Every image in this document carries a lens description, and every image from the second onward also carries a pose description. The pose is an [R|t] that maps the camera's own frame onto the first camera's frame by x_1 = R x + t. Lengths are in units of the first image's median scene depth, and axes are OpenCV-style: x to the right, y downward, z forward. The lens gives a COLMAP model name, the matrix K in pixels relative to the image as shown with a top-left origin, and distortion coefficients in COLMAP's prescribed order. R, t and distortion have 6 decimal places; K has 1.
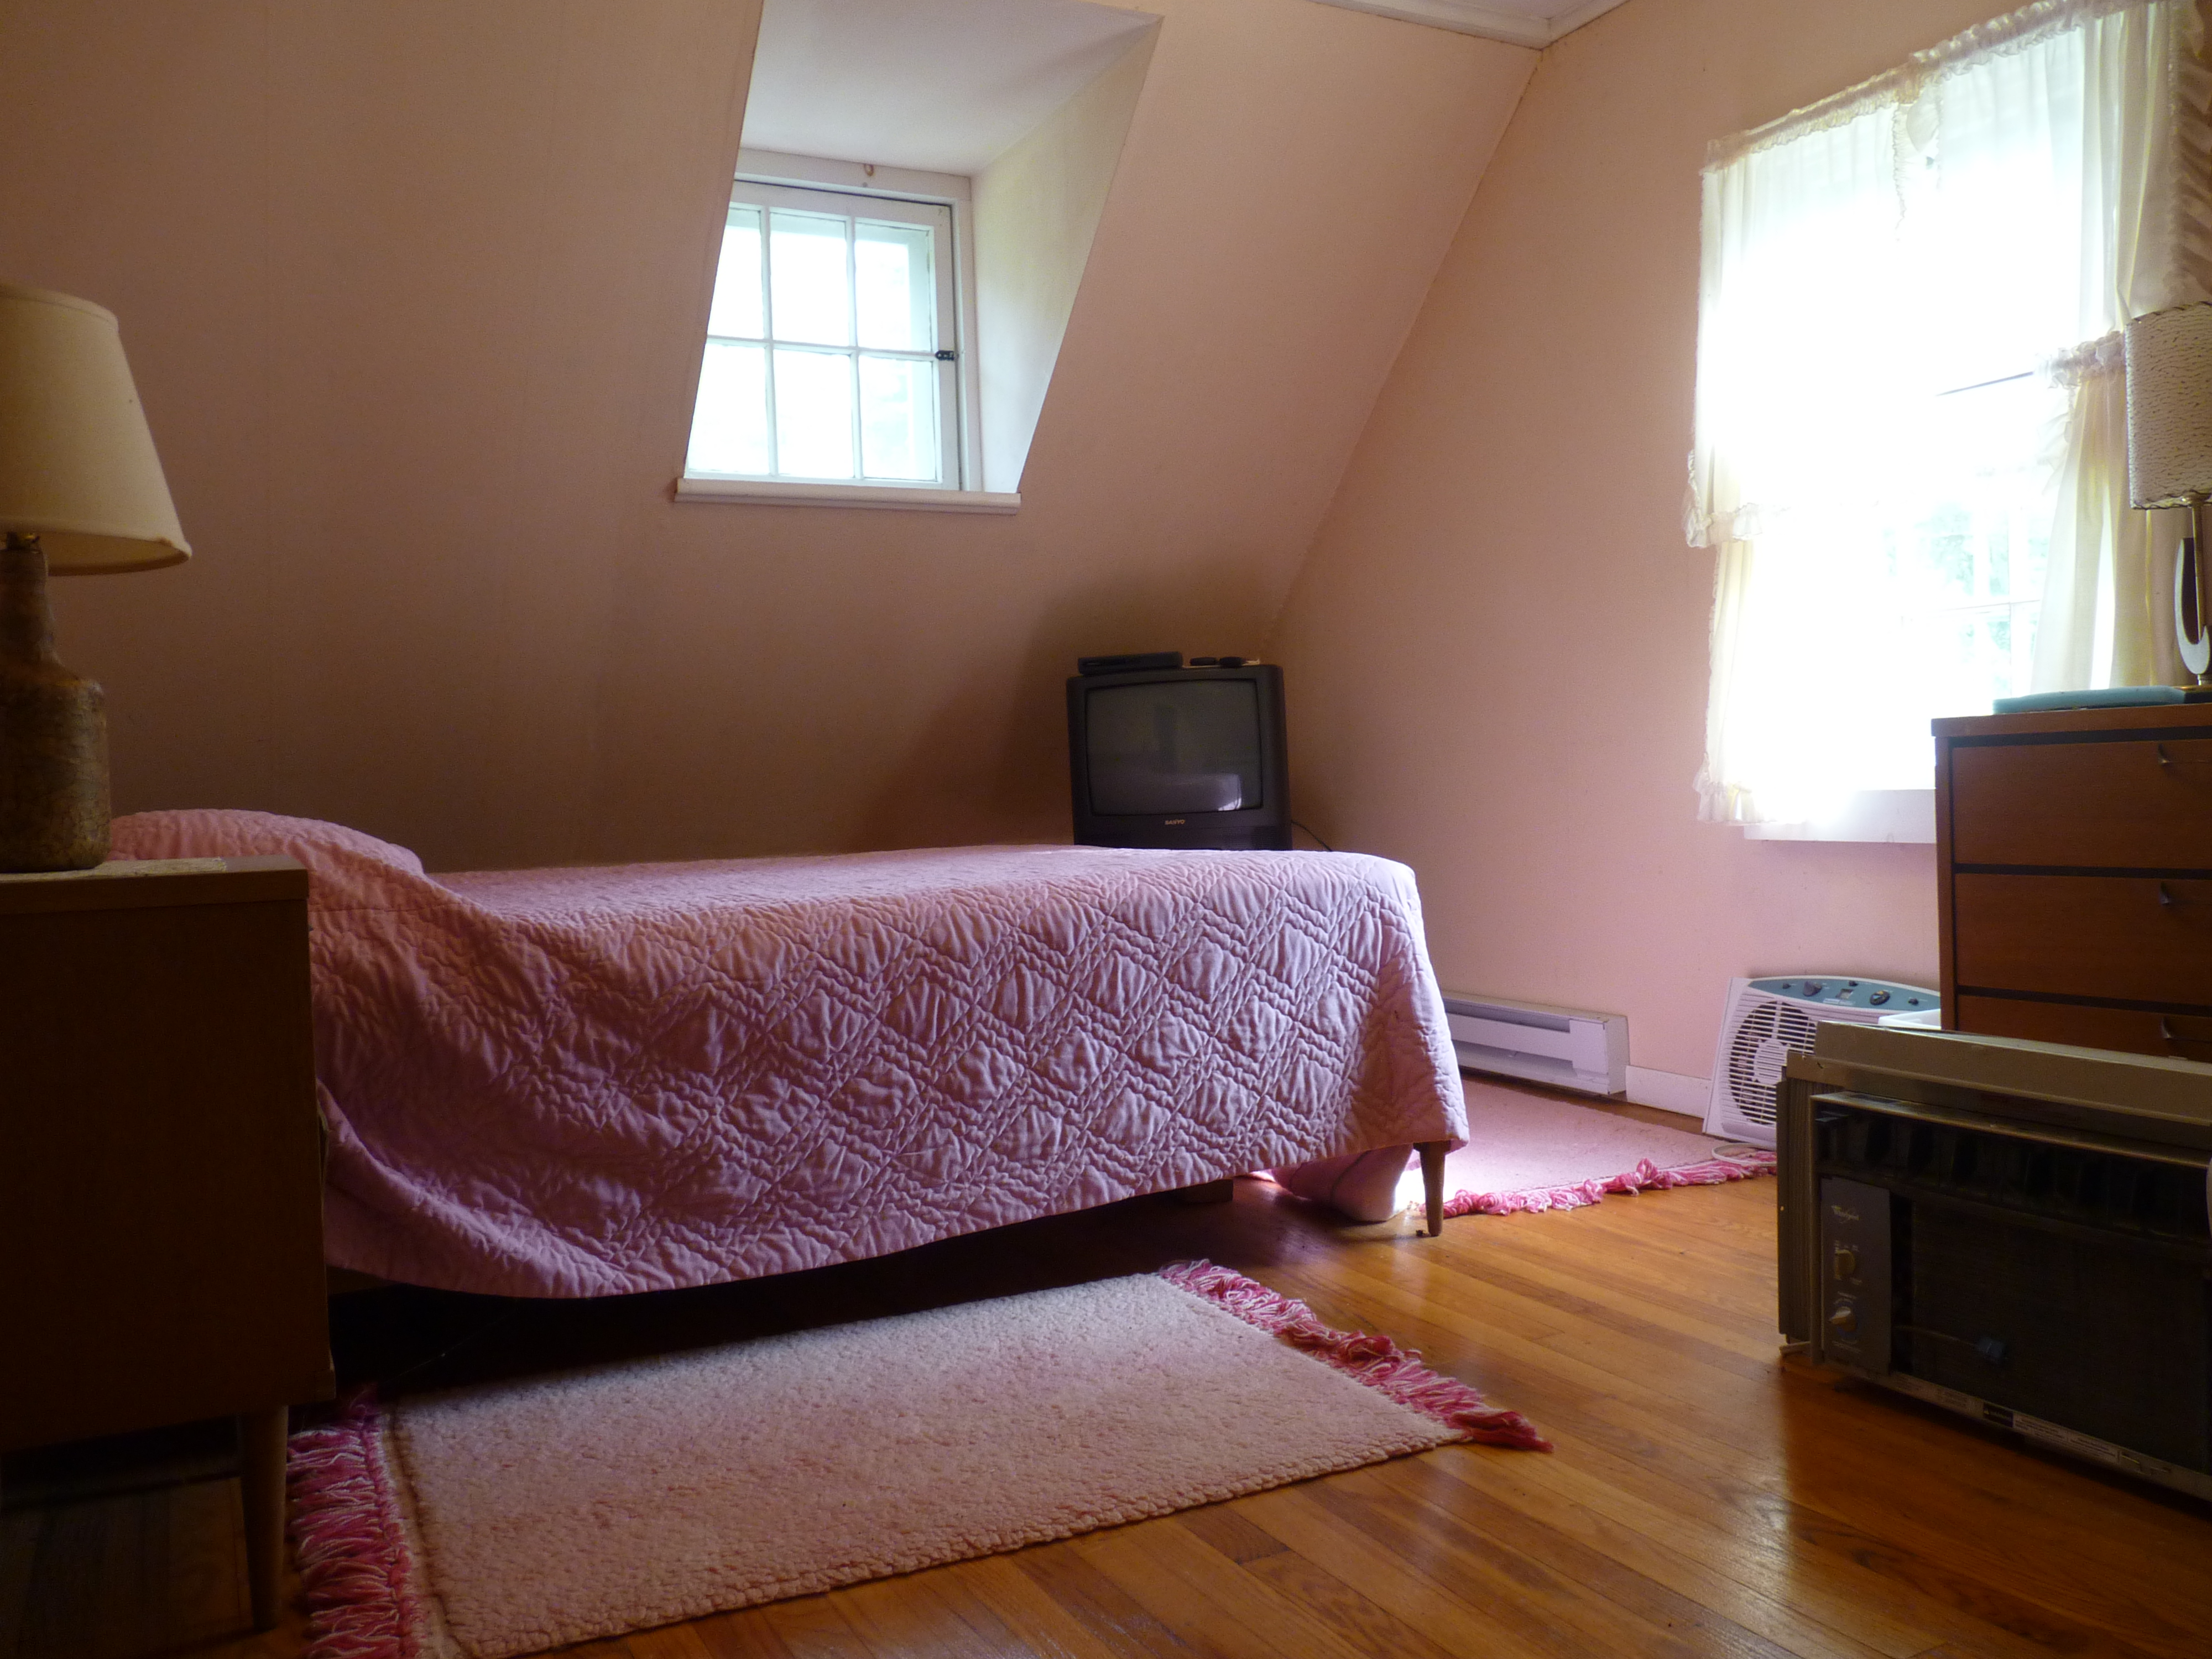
lens RADIAL K [[1776.6, 0, 1103.3], [0, 1776.6, 828.2], [0, 0, 1]] dist [-0.014558, 0.003680]
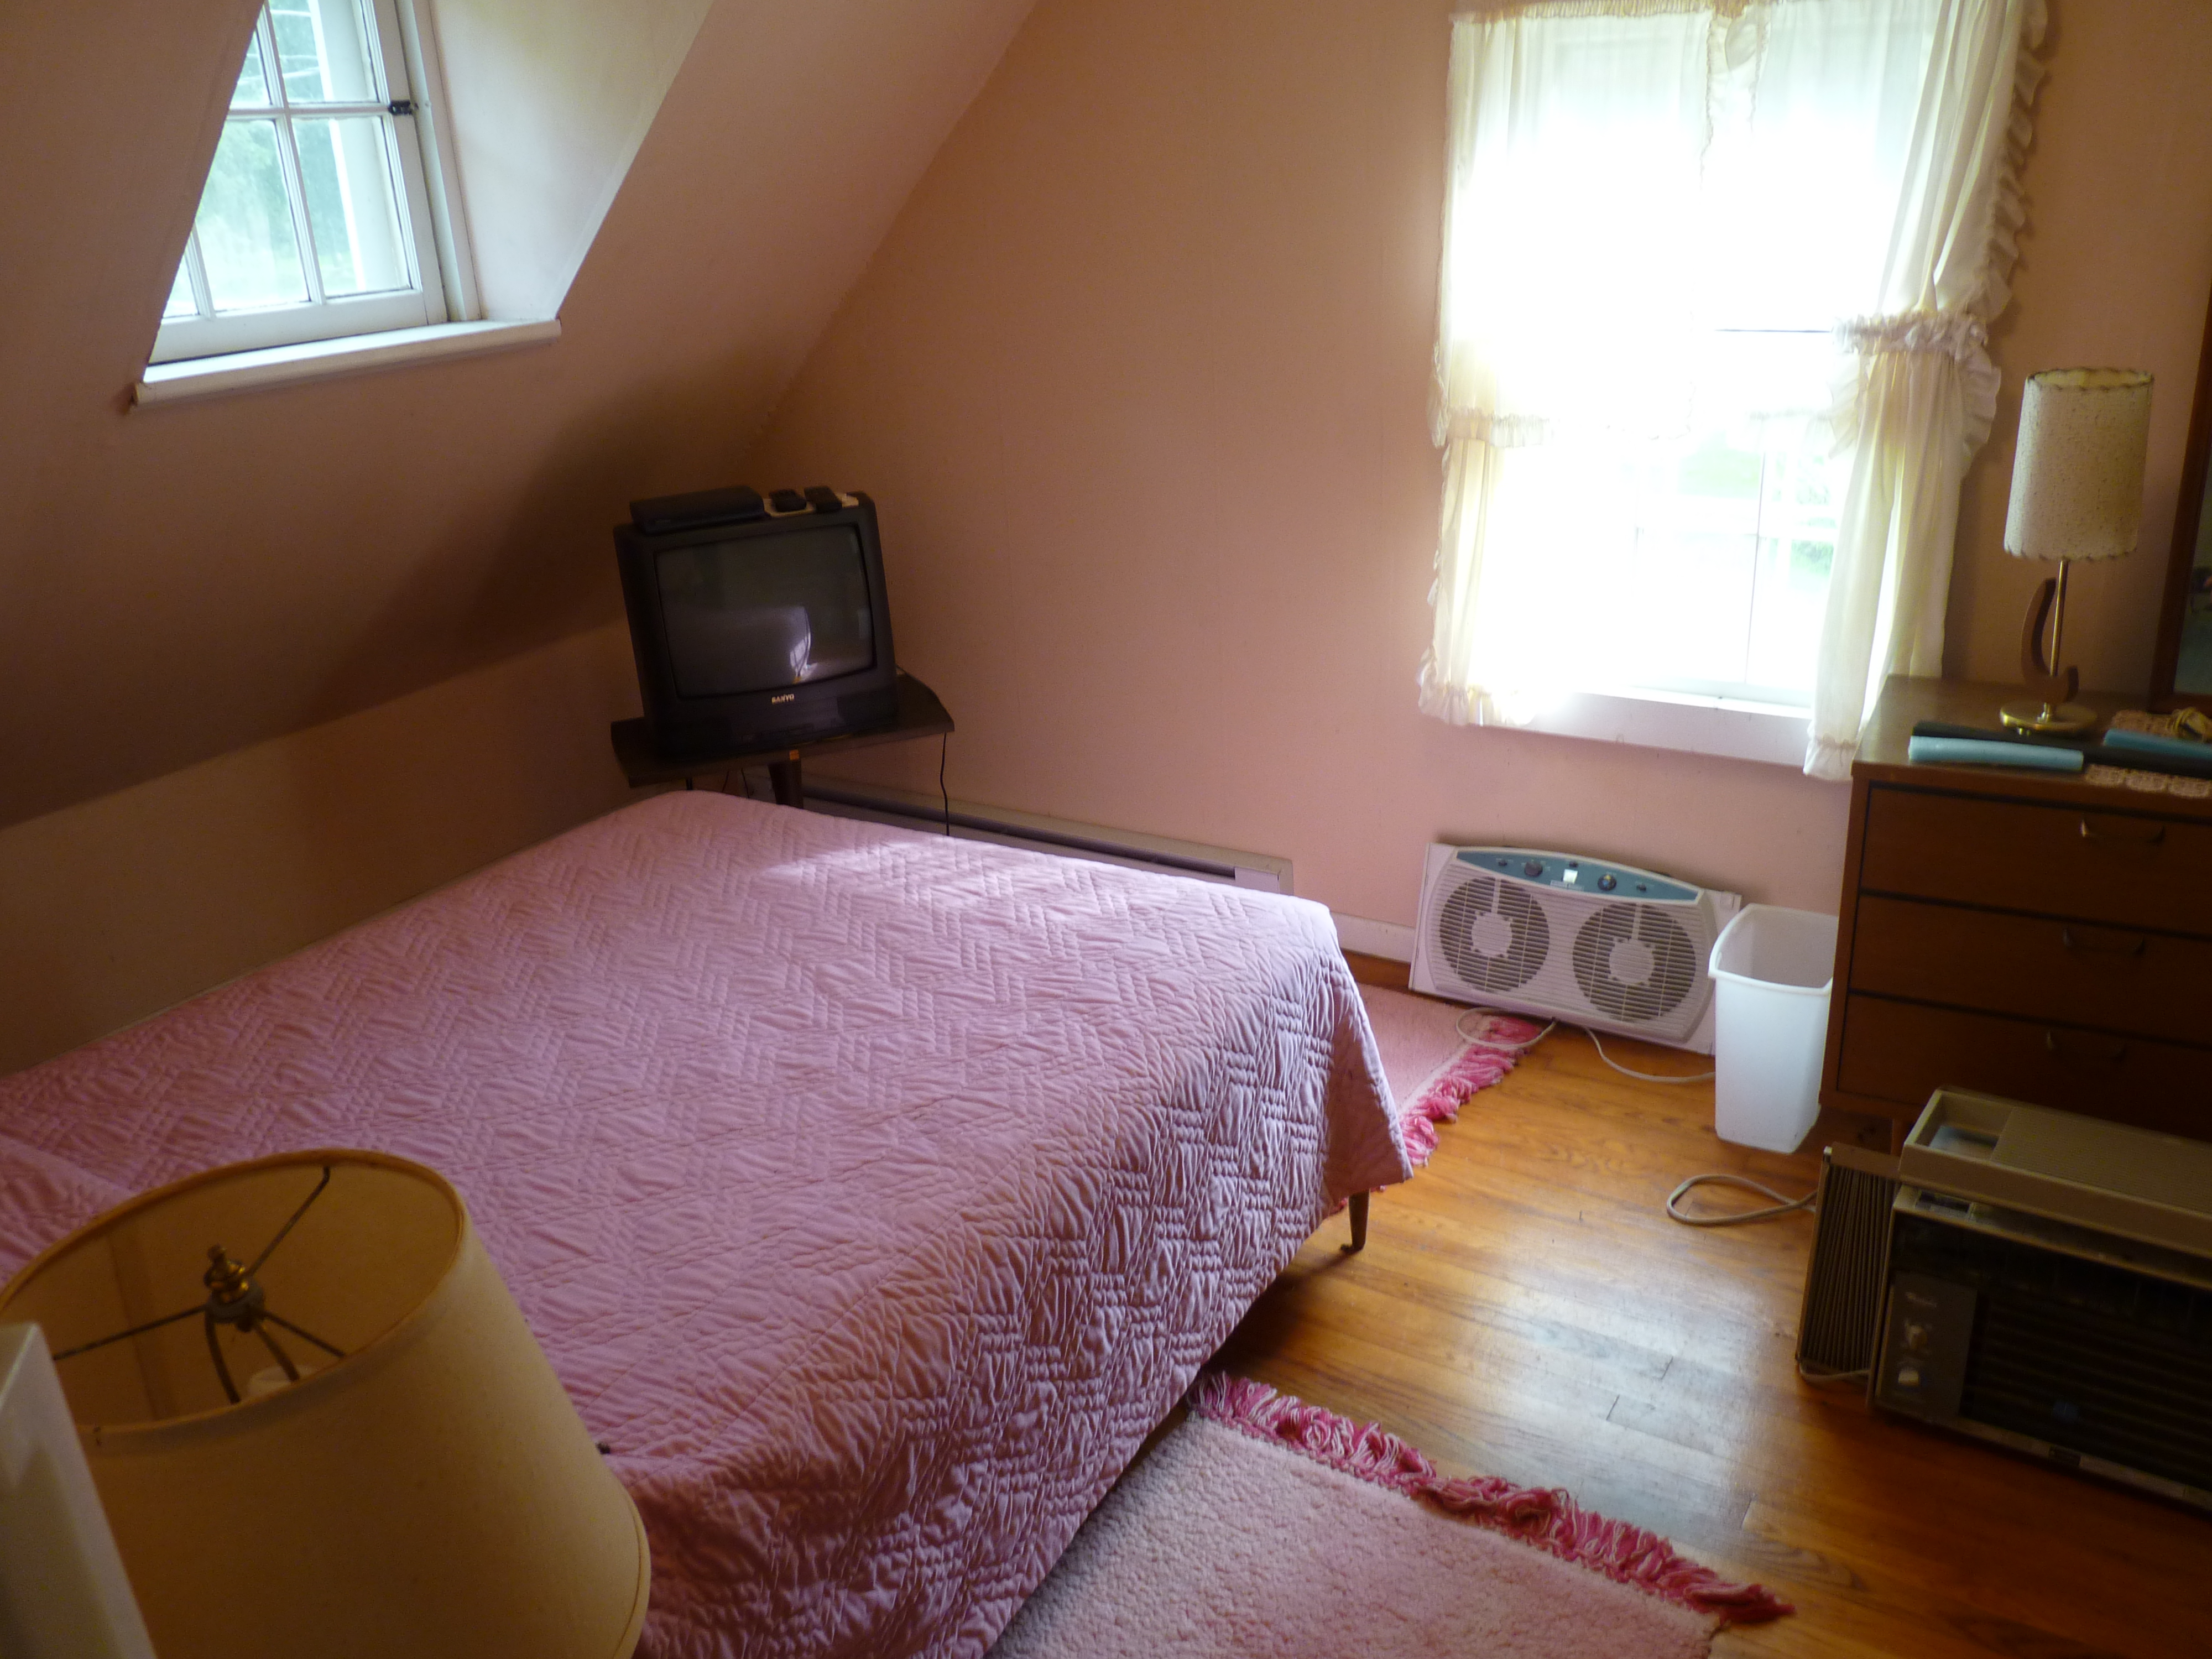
lens RADIAL K [[1776.6, 0, 1106.2], [0, 1776.6, 829.2], [0, 0, 1]] dist [-0.014558, 0.003680]
pose [[0.861845, -0.192564, 0.469193, -0.418809], [0.035838, 0.945927, 0.322393, -0.374304], [-0.505904, -0.261037, 0.822144, 0.331652]]
